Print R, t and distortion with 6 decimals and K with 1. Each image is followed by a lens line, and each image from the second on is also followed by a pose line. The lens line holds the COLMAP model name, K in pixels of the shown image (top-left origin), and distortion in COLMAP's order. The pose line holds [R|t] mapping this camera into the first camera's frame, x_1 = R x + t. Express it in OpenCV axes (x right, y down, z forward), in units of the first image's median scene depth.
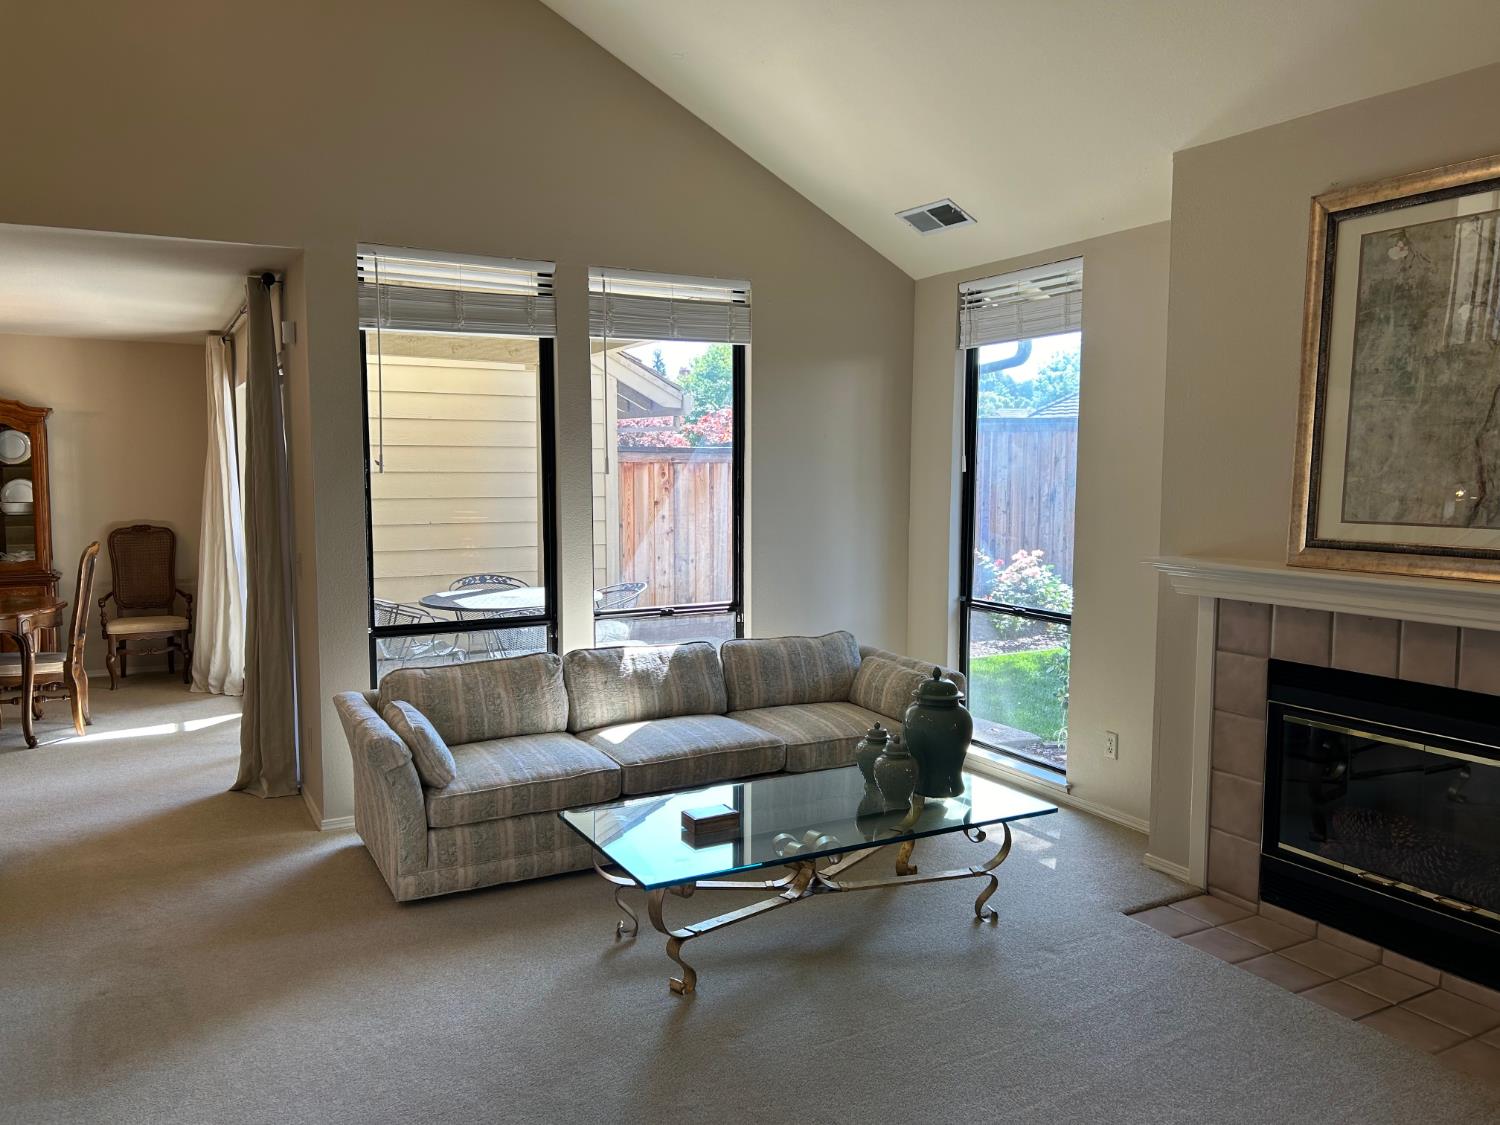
lens RADIAL K [[1122.1, 0, 753.4], [0, 1122.1, 564.4], [0, 0, 1]] dist [0.064243, -0.073931]
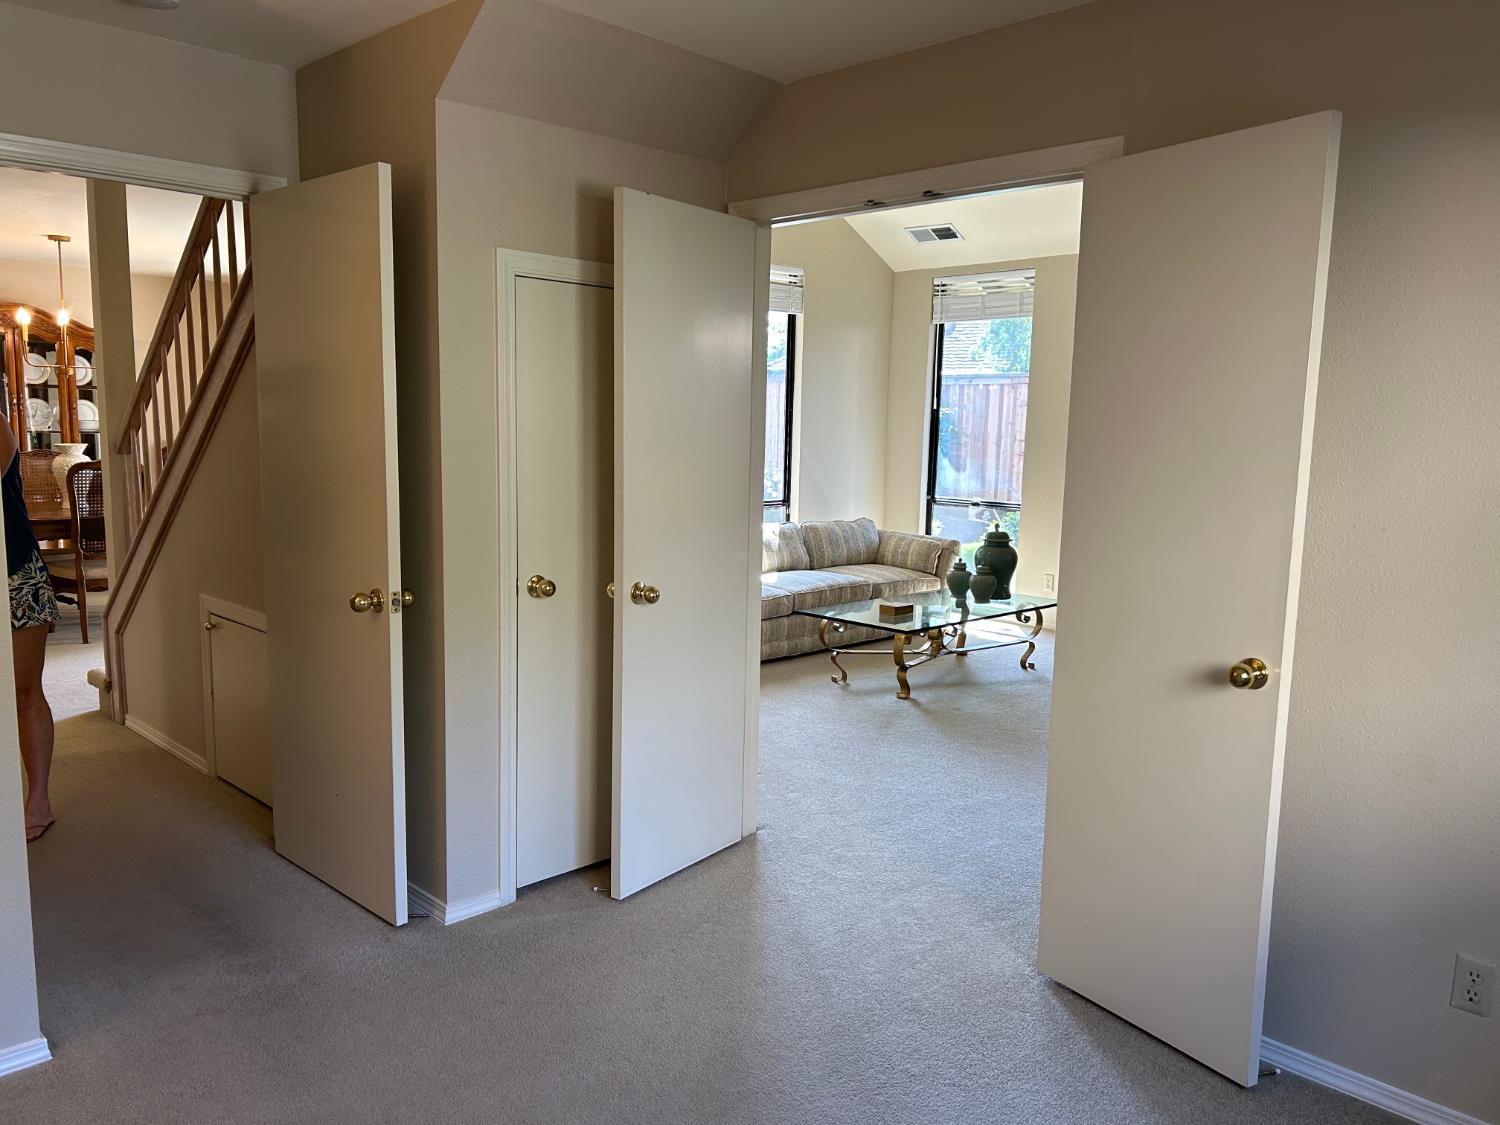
lens RADIAL K [[1161.9, 0, 758.6], [0, 1161.9, 587.4], [0, 0, 1]] dist [0.127024, -0.301221]
pose [[0.955743, -0.023035, 0.293300, -0.493991], [0.005684, 0.998190, 0.059874, 0.058100], [-0.294149, -0.055557, 0.954144, -0.401804]]
